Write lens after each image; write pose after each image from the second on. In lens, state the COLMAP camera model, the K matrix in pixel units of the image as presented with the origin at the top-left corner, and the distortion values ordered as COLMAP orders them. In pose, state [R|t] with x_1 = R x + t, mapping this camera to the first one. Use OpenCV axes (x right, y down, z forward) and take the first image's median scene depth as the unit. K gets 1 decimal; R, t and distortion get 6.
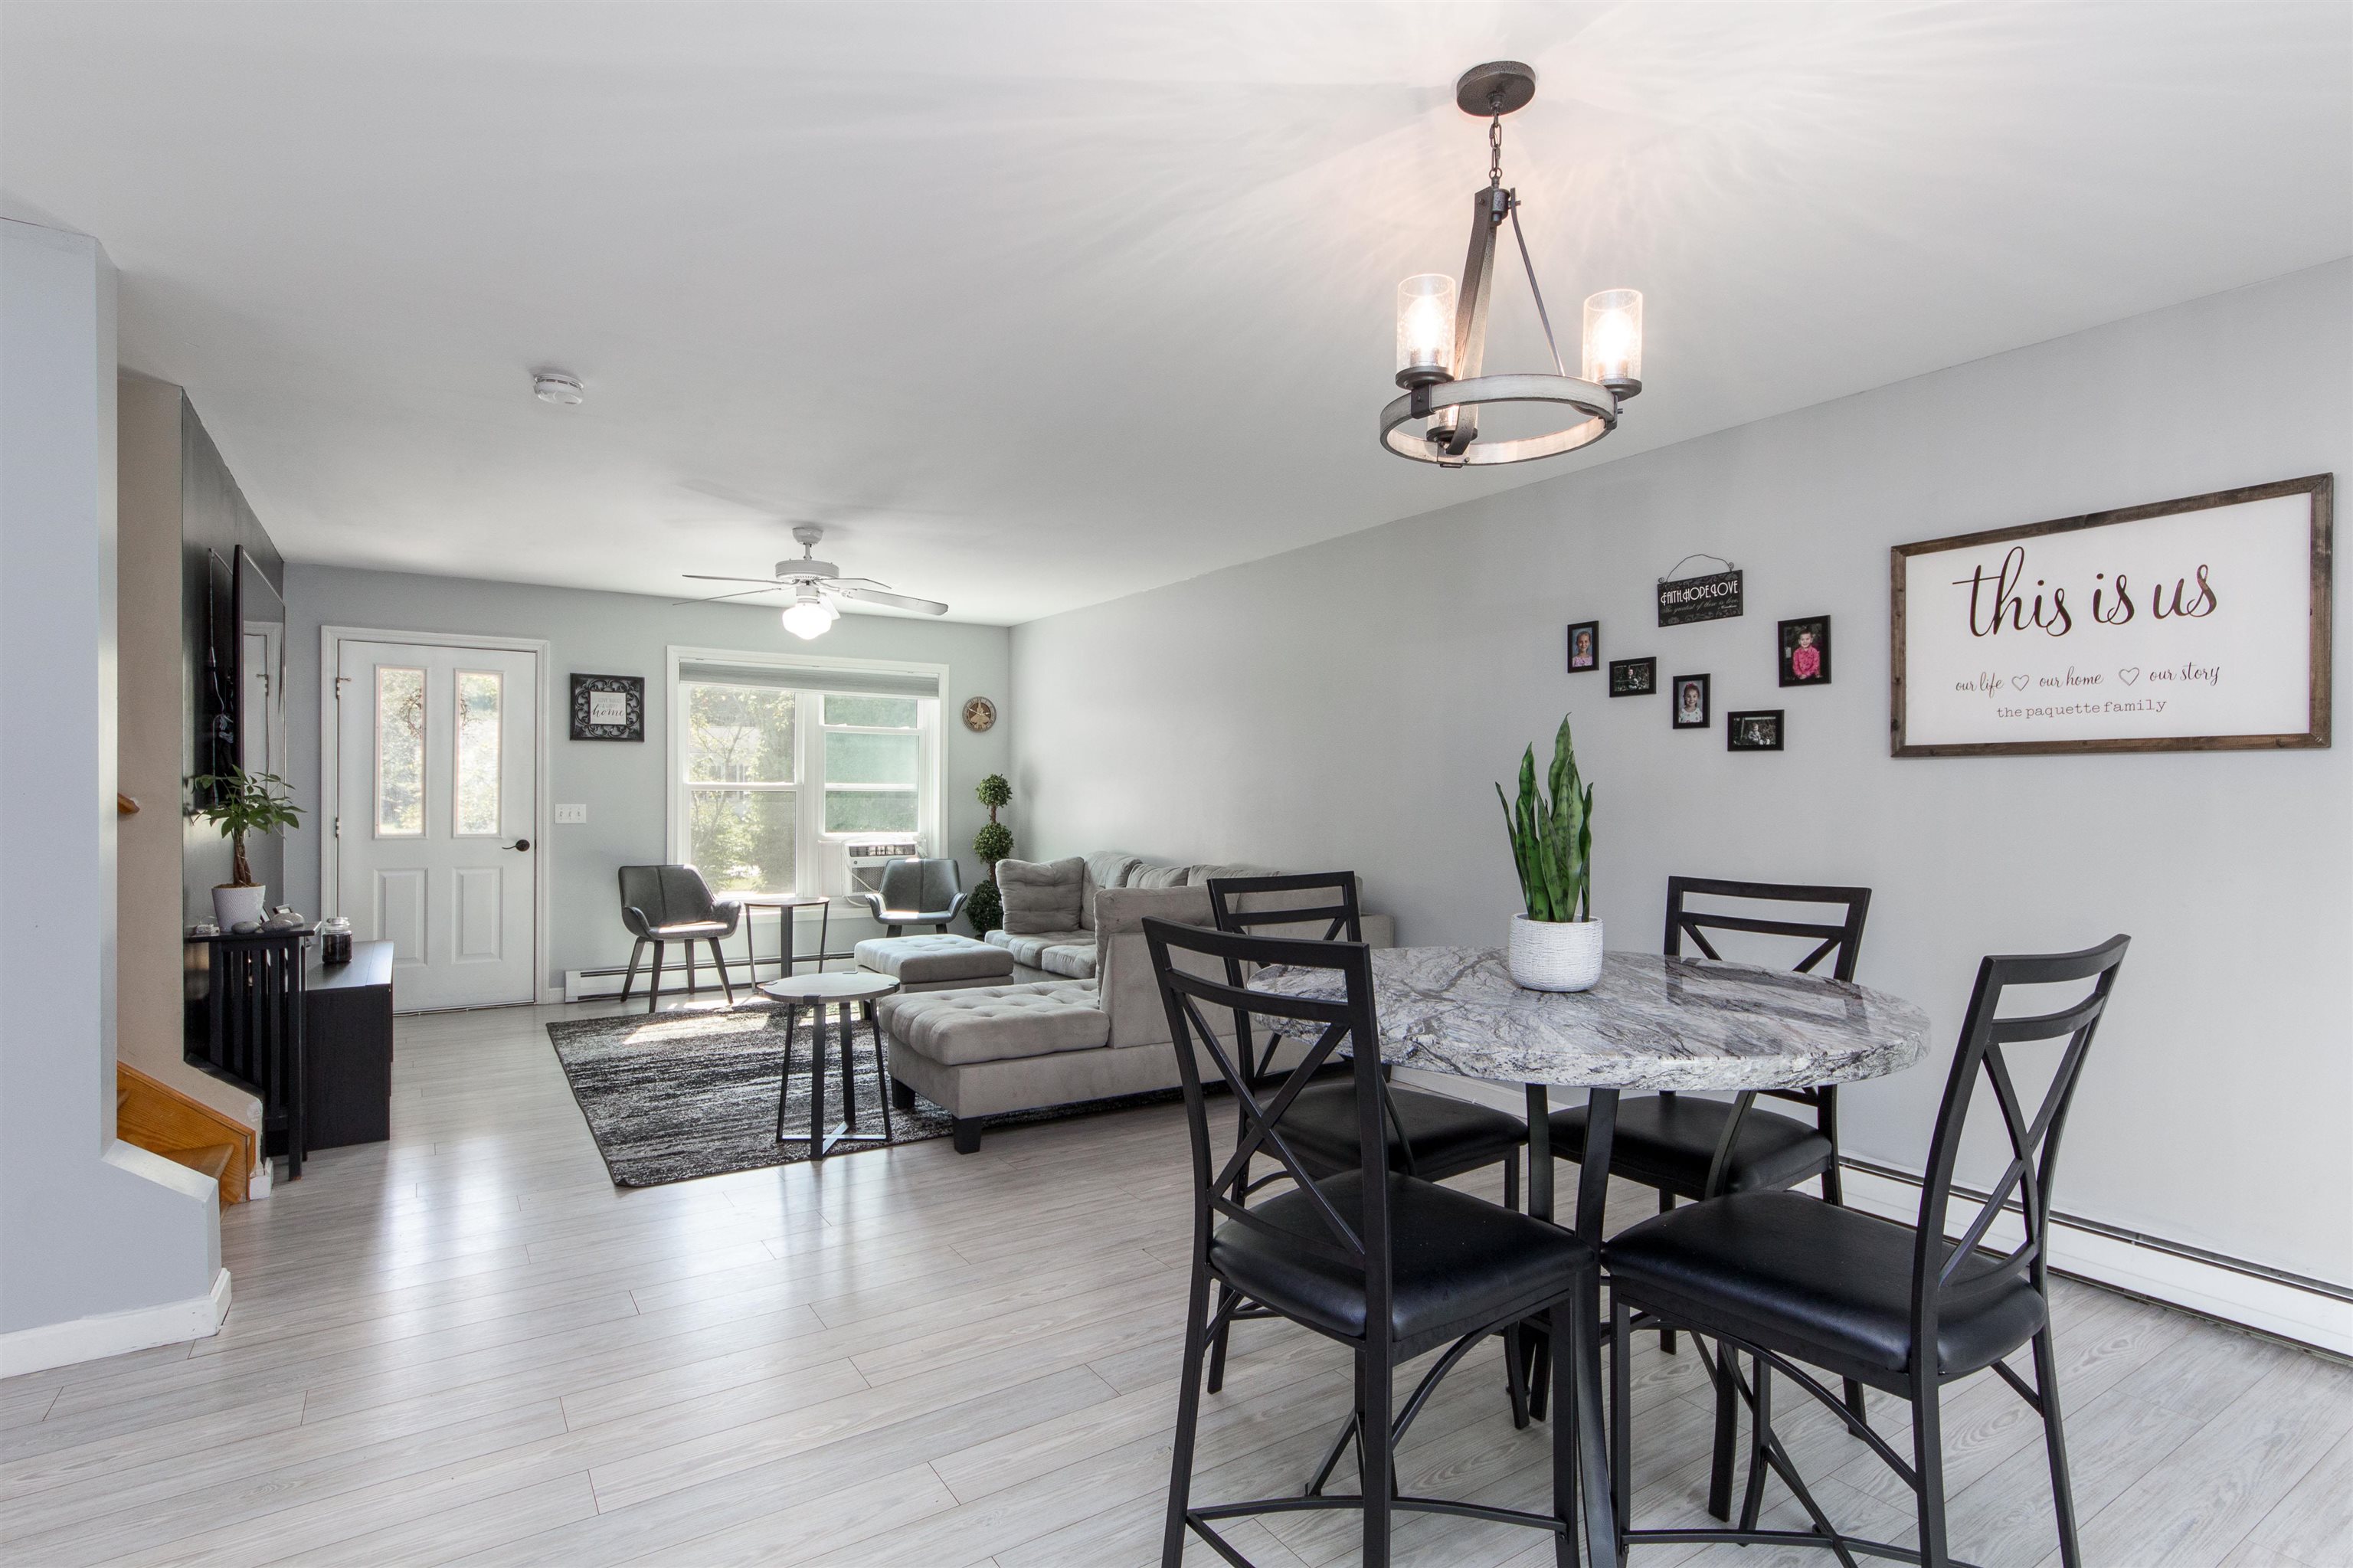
lens RADIAL K [[1160.4, 0, 1170.2], [0, 1160.4, 778.5], [0, 0, 1]] dist [0.003015, 0.000134]
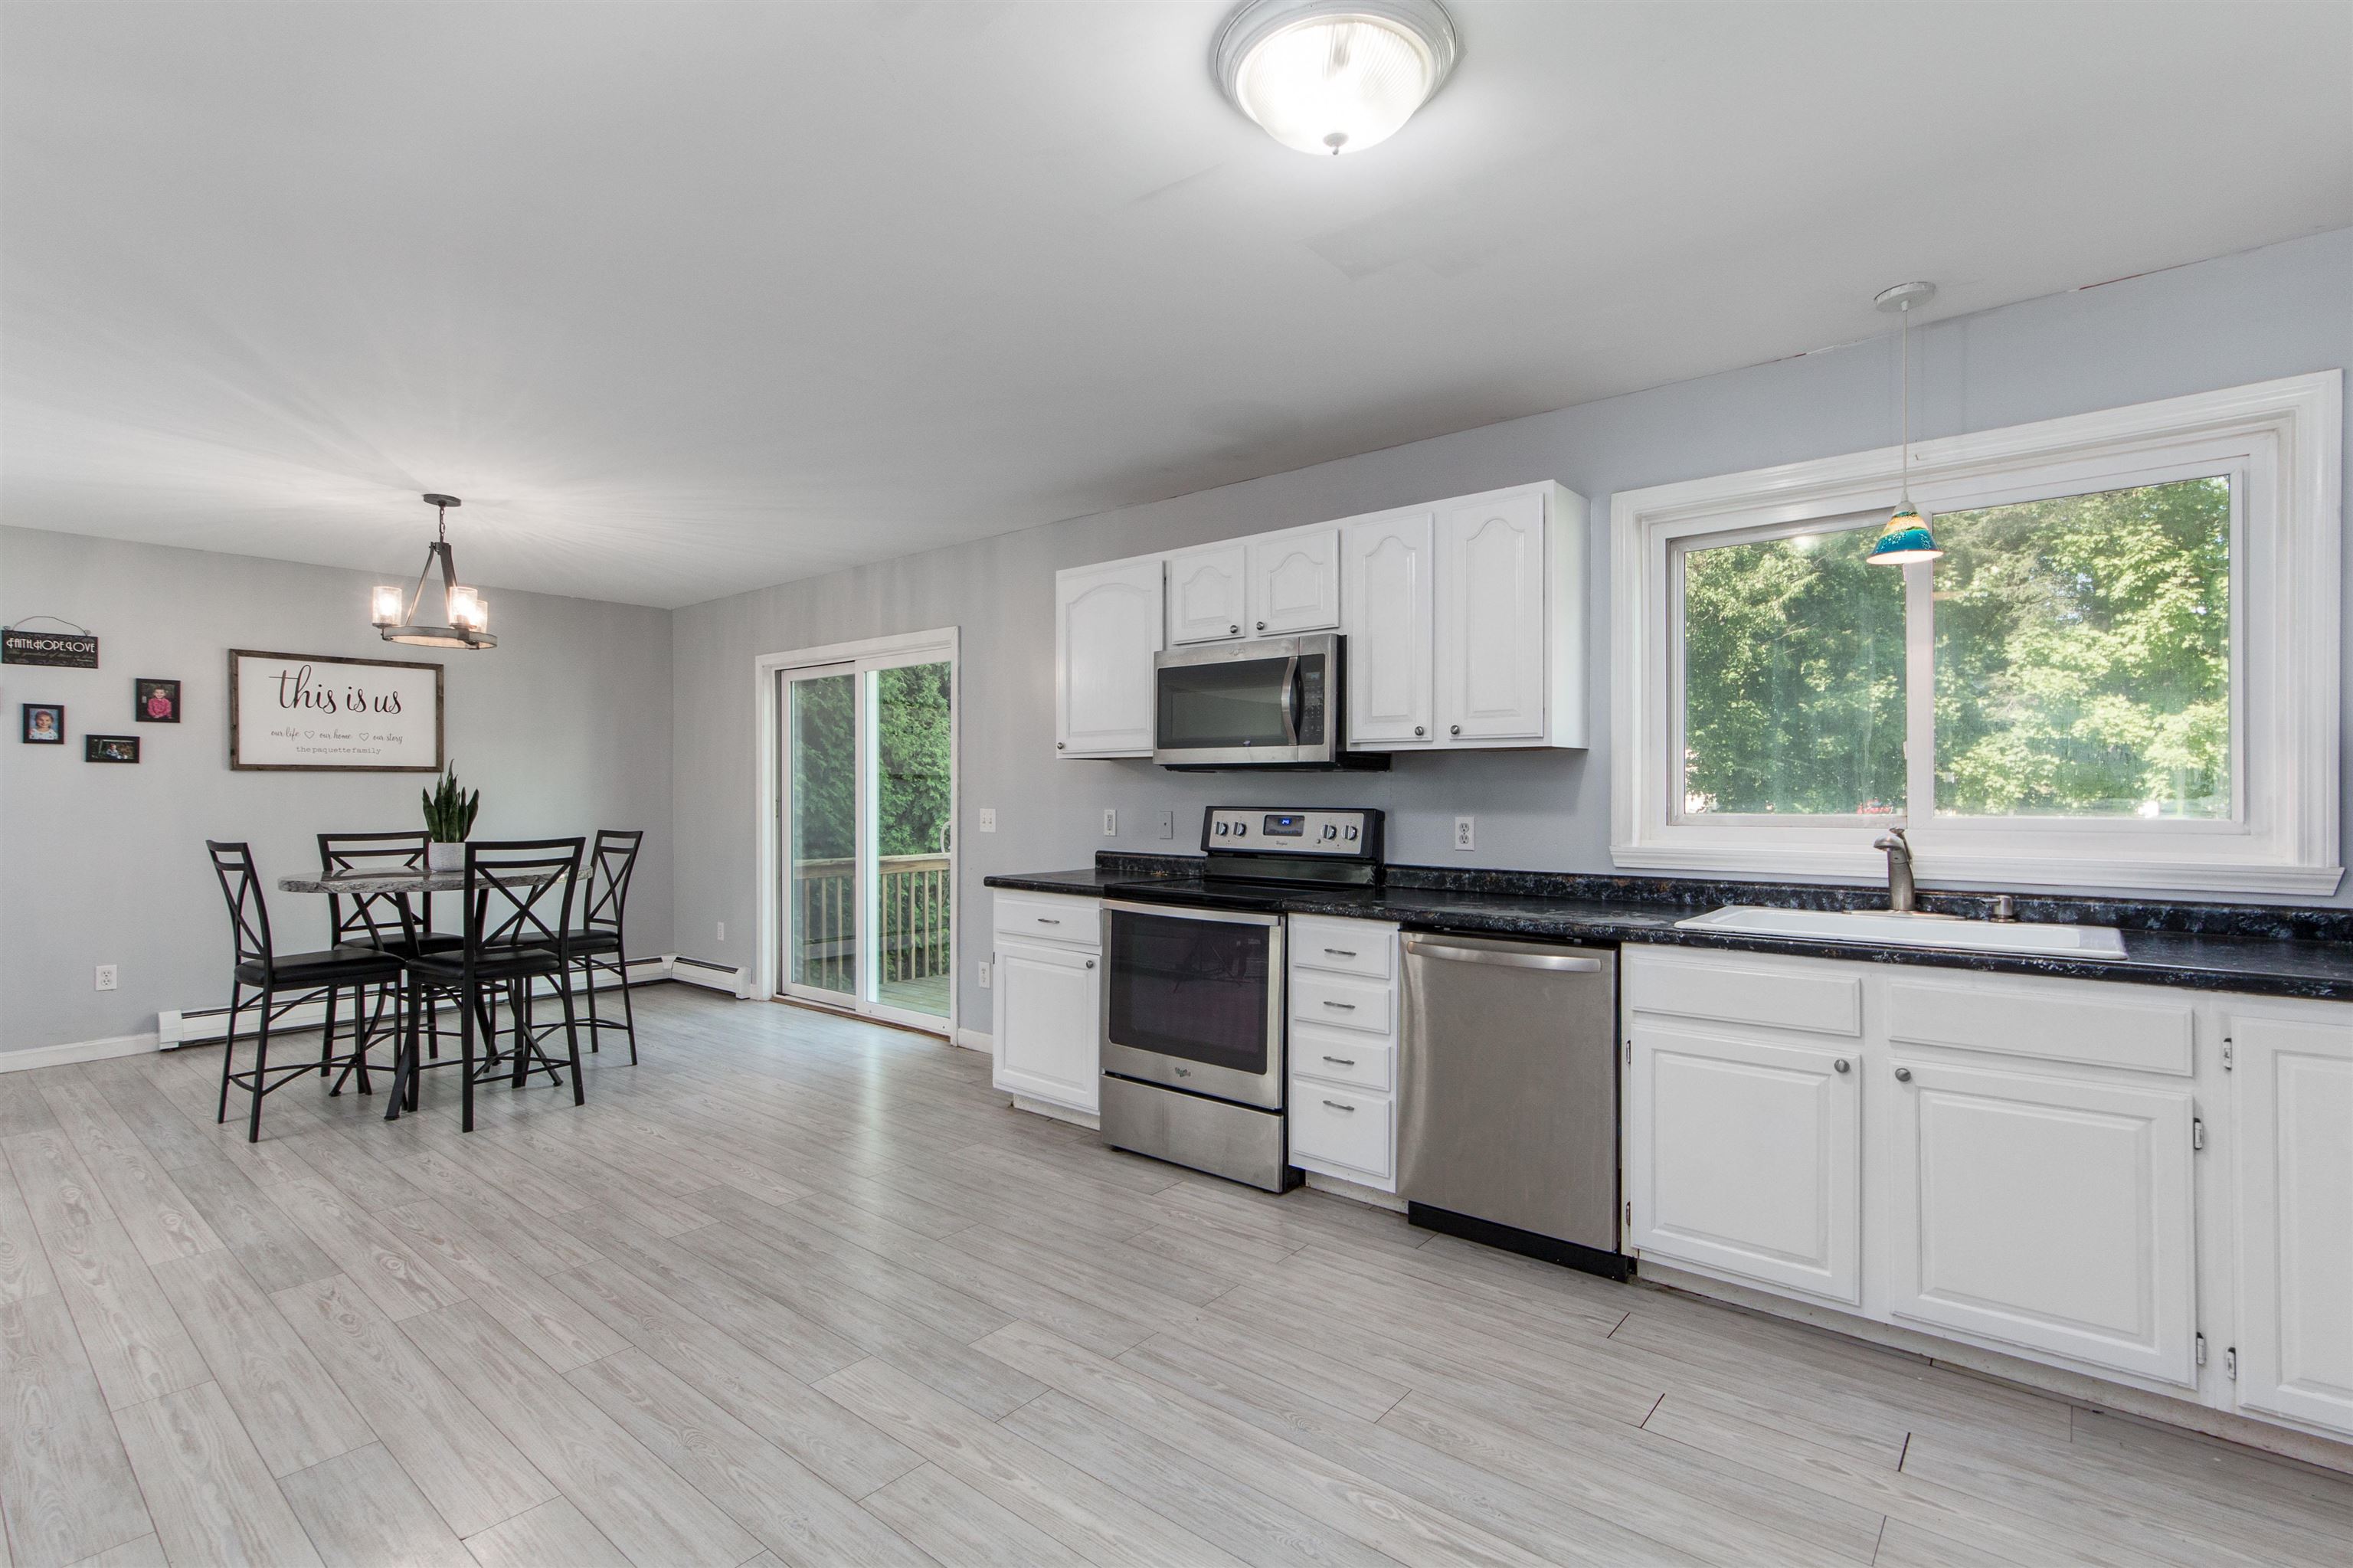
lens RADIAL K [[1078.5, 0, 1191.6], [0, 1078.5, 795.7], [0, 0, 1]] dist [0.000764, 0.000471]
pose [[-0.301380, -0.006804, 0.953480, -0.739477], [-0.010012, 0.999942, 0.003971, -0.000588], [-0.953452, -0.008350, -0.301430, 0.063038]]
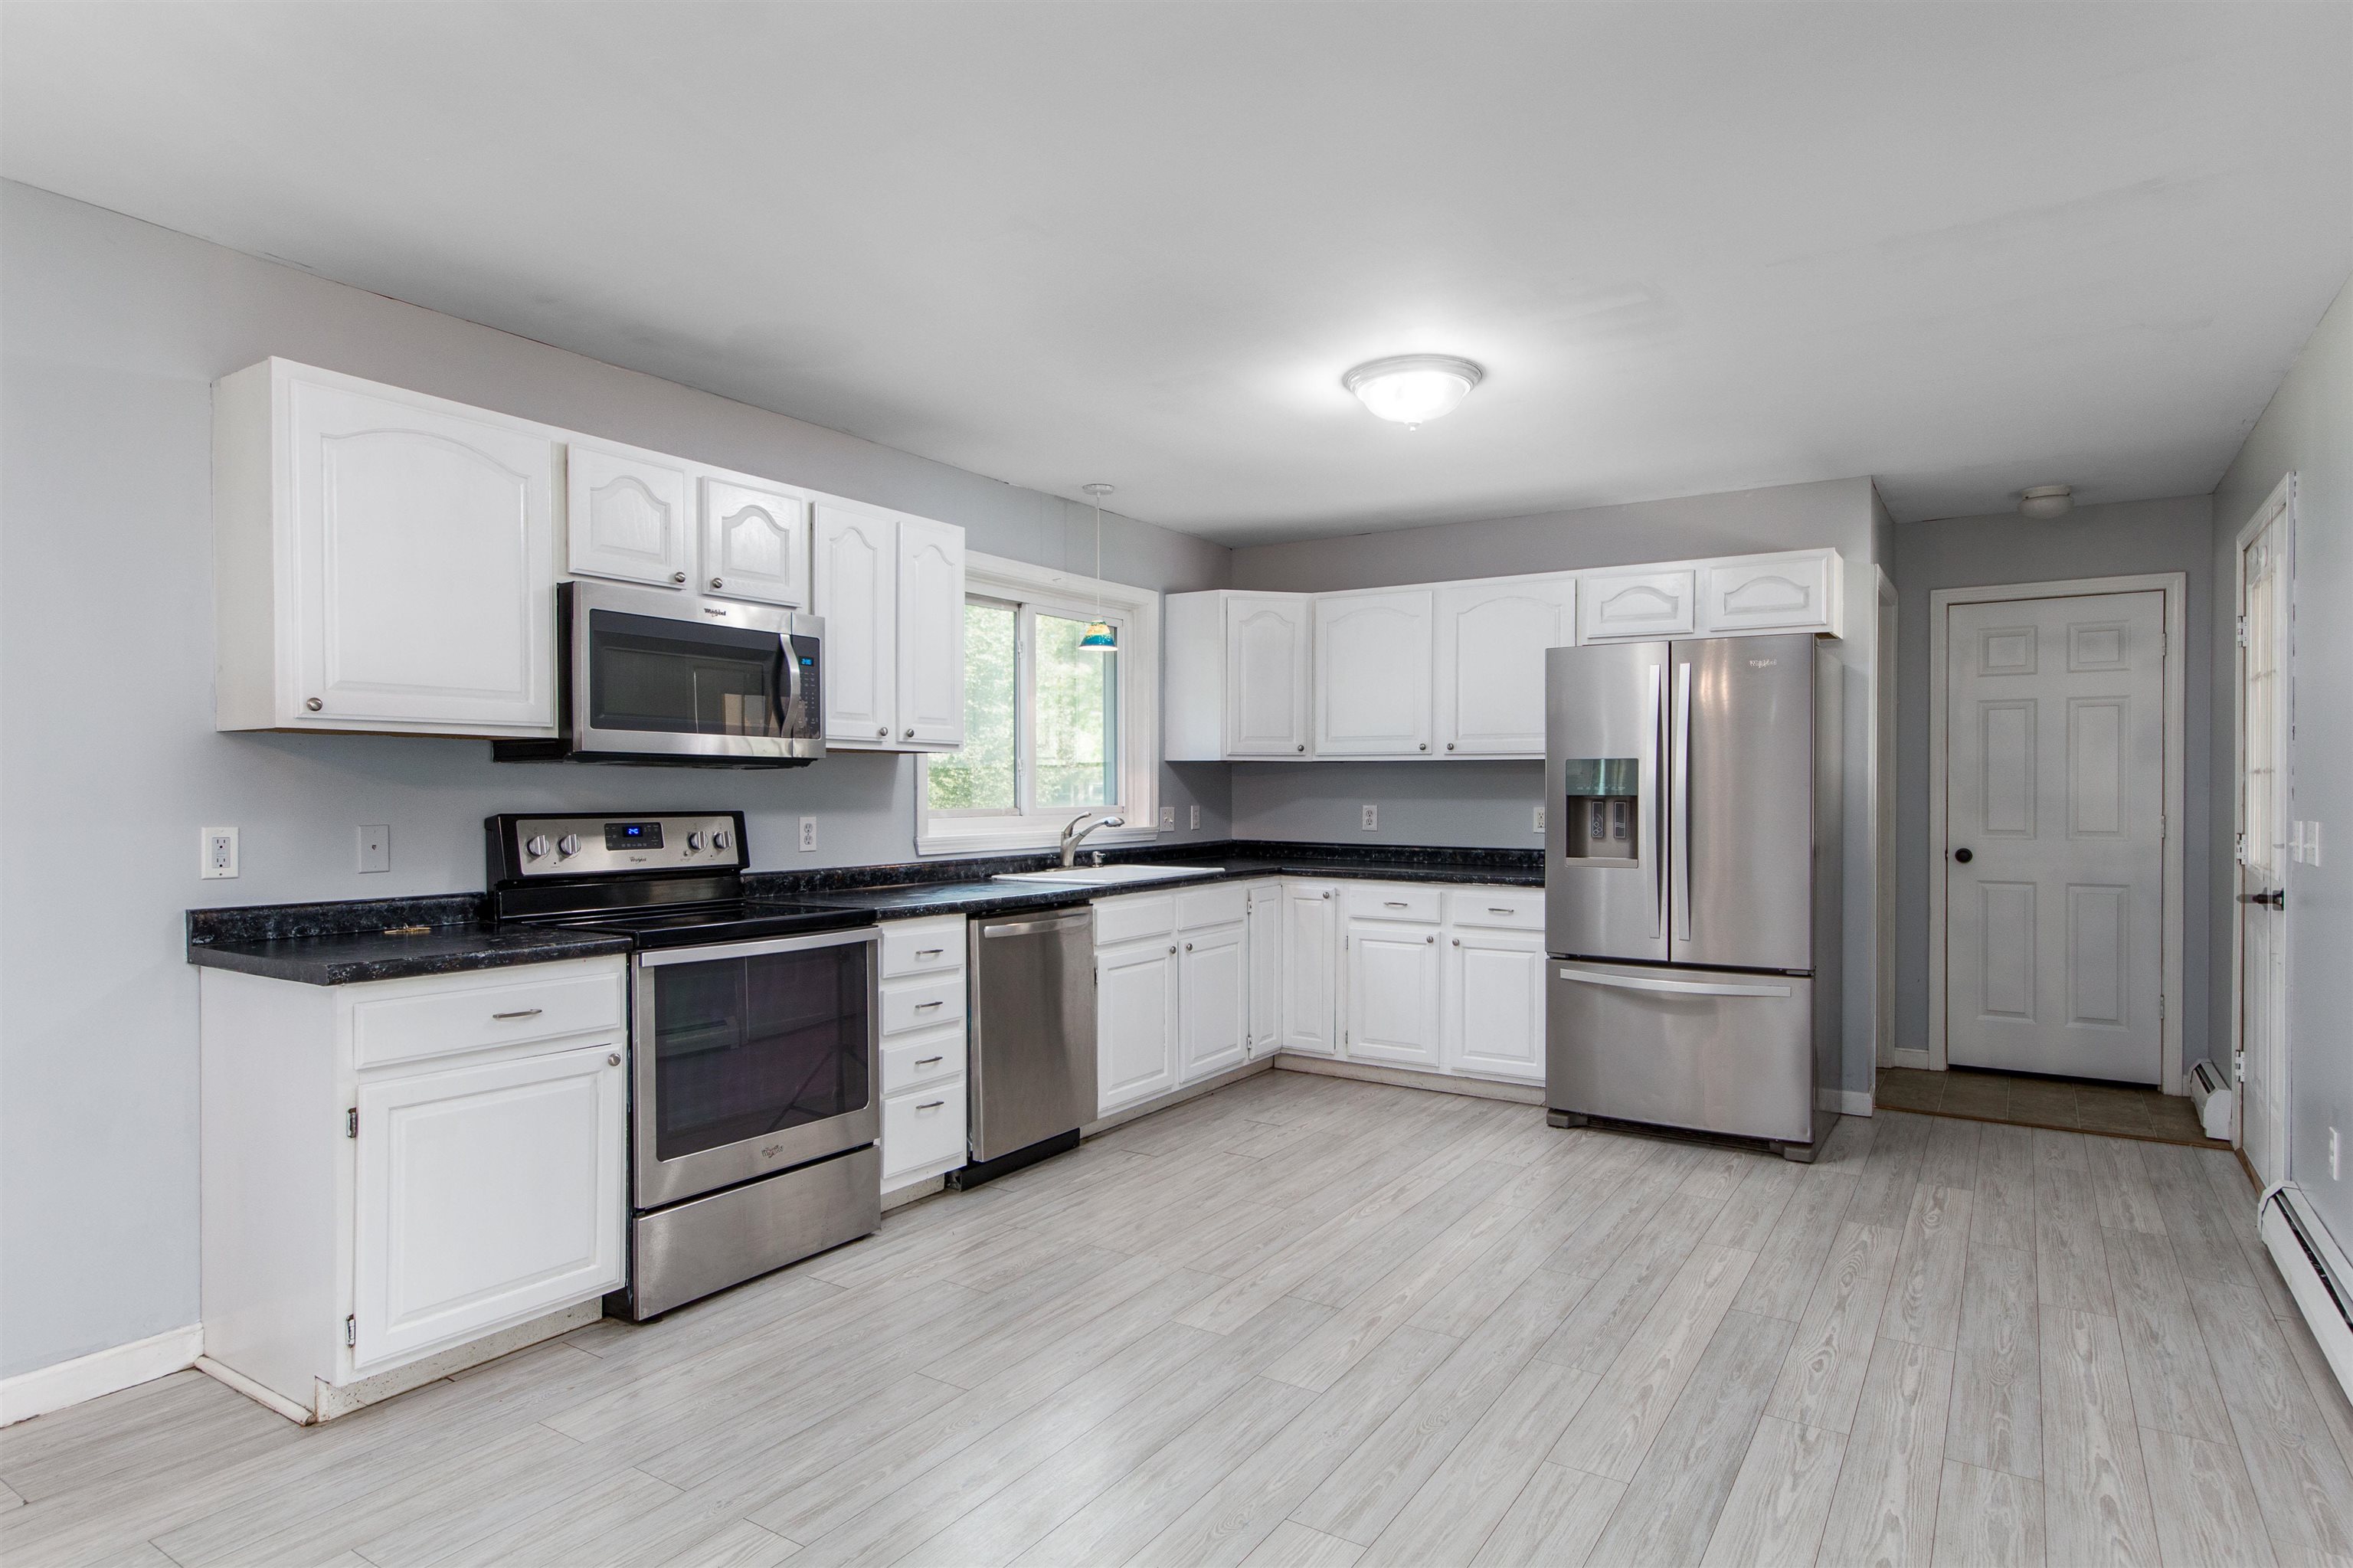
lens RADIAL K [[1309.1, 0, 1184.4], [0, 1309.1, 796.3], [0, 0, 1]] dist [0.007164, 0.002344]
pose [[-0.913739, -0.001201, -0.406300, -0.134299], [0.000859, 0.999988, -0.004887, 0.004210], [0.406301, -0.004814, -0.913727, 0.456869]]
